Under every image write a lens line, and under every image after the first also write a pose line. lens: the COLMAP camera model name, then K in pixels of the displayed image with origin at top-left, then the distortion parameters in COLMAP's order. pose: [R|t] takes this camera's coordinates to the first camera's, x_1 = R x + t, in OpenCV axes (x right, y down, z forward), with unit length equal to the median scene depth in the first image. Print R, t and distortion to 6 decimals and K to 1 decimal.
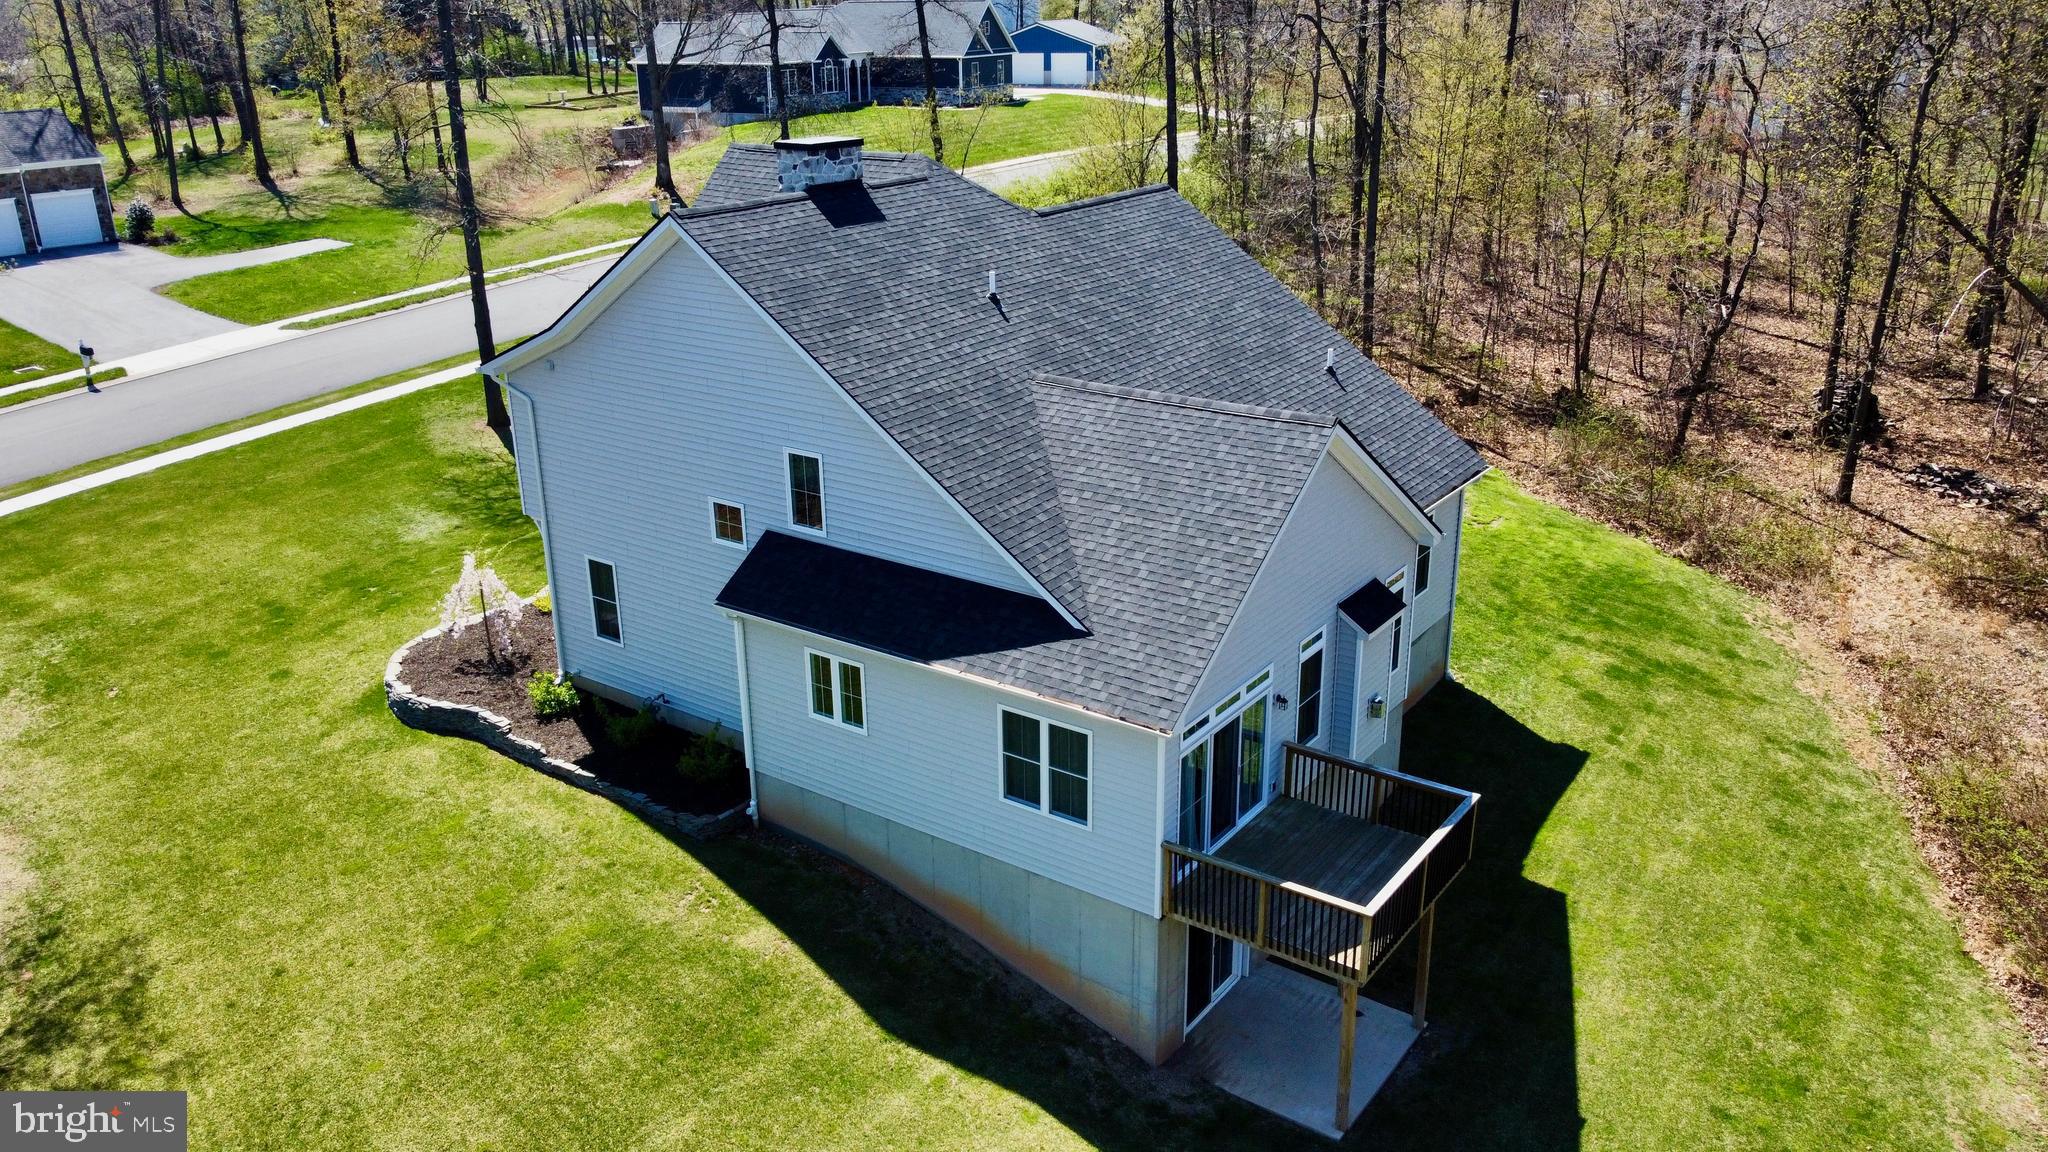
lens RADIAL K [[1554.0, 0, 1018.5], [0, 1554.0, 583.2], [0, 0, 1]] dist [-0.002268, -0.009081]
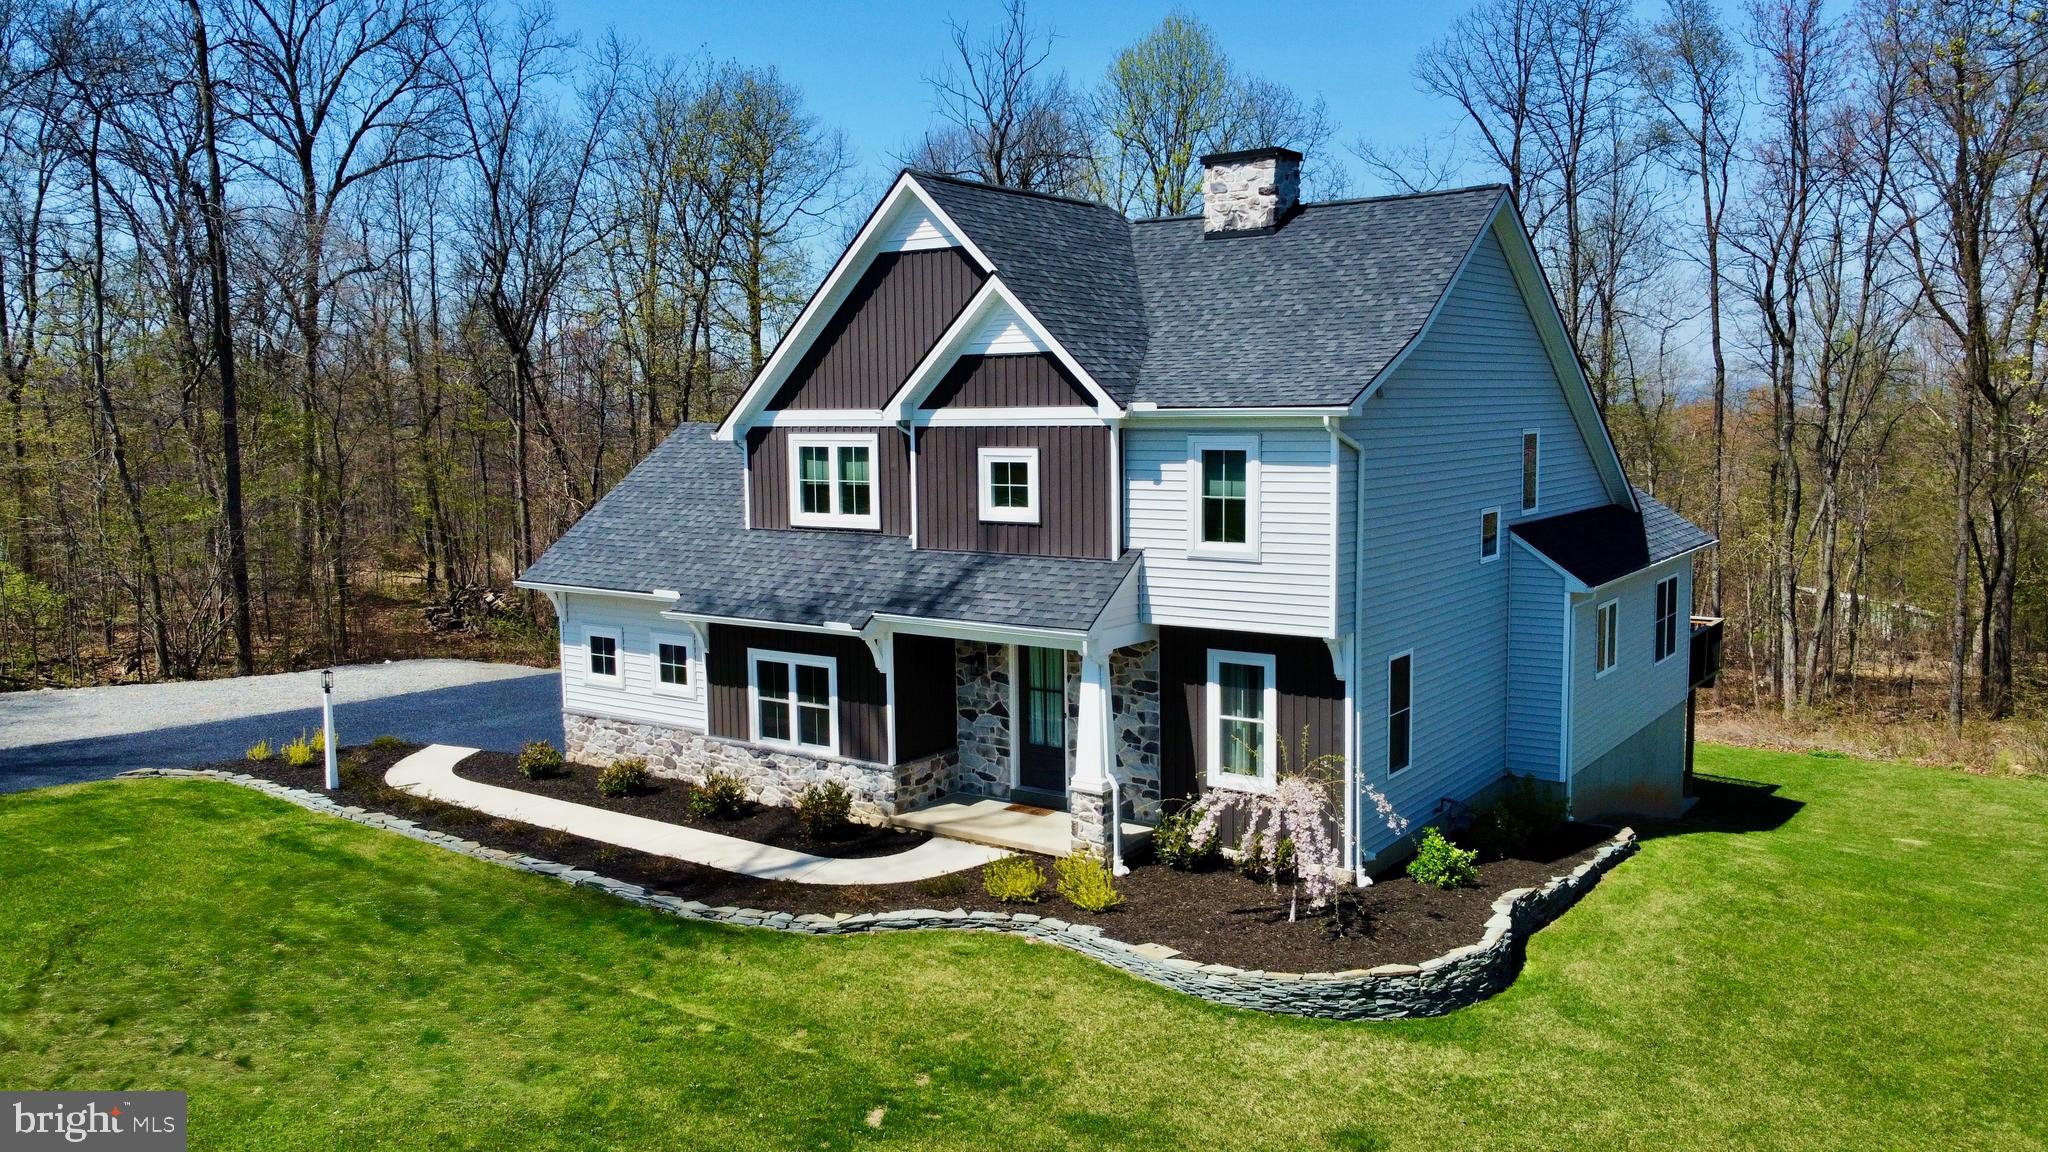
lens RADIAL K [[1554.0, 0, 1022.4], [0, 1554.0, 574.5], [0, 0, 1]] dist [-0.002268, -0.009081]
pose [[0.001467, -0.100389, 0.994947, -0.923943], [0.372528, 0.923387, 0.092620, -0.170842], [-0.928020, 0.370510, 0.038753, 1.037100]]
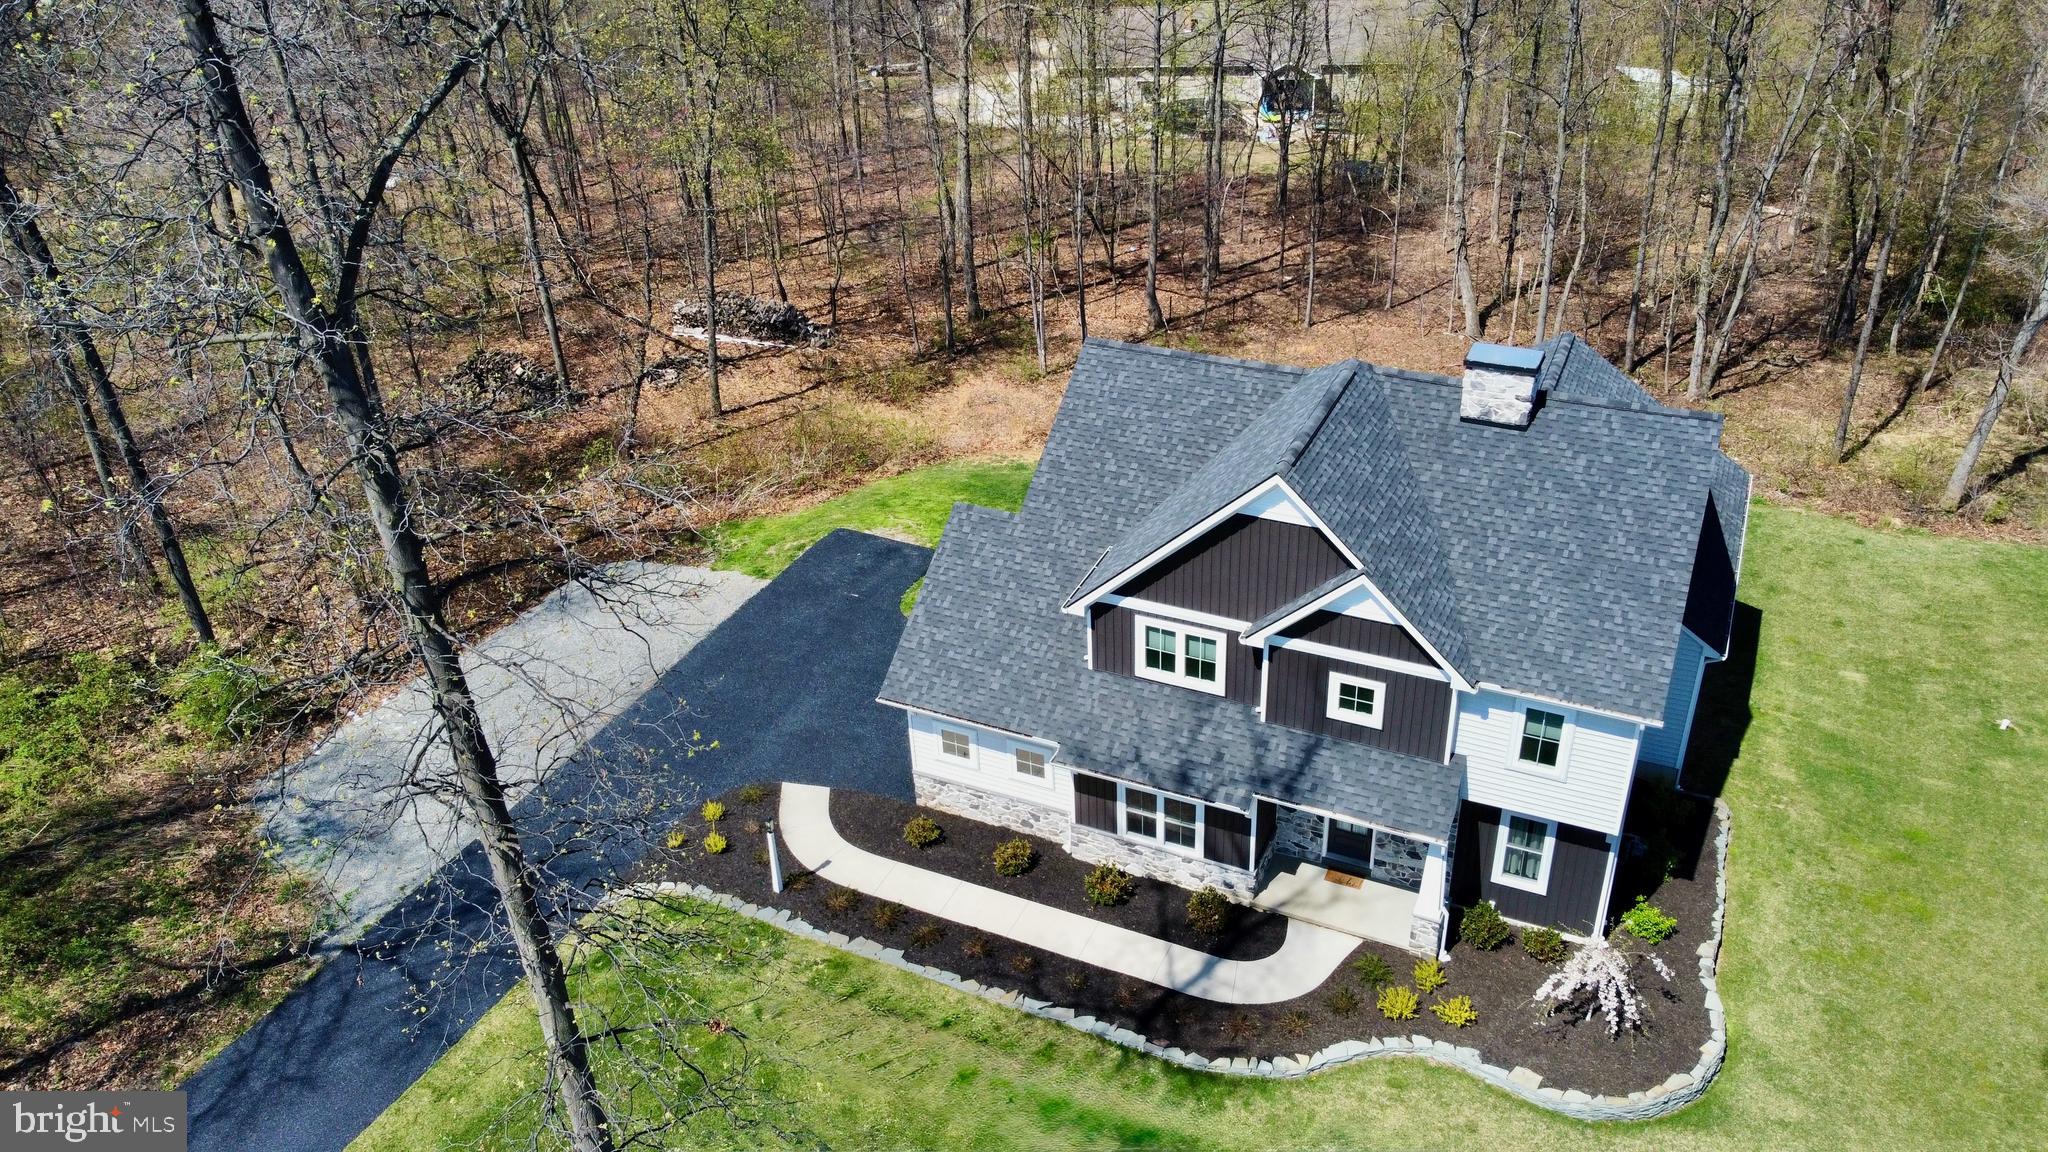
lens RADIAL K [[1554.0, 0, 1020.6], [0, 1554.0, 572.2], [0, 0, 1]] dist [-0.002268, -0.009081]
pose [[-0.182419, -0.498554, 0.847447, -0.928592], [0.394353, 0.752446, 0.527552, -0.769854], [-0.900672, 0.430429, 0.059346, 1.147273]]
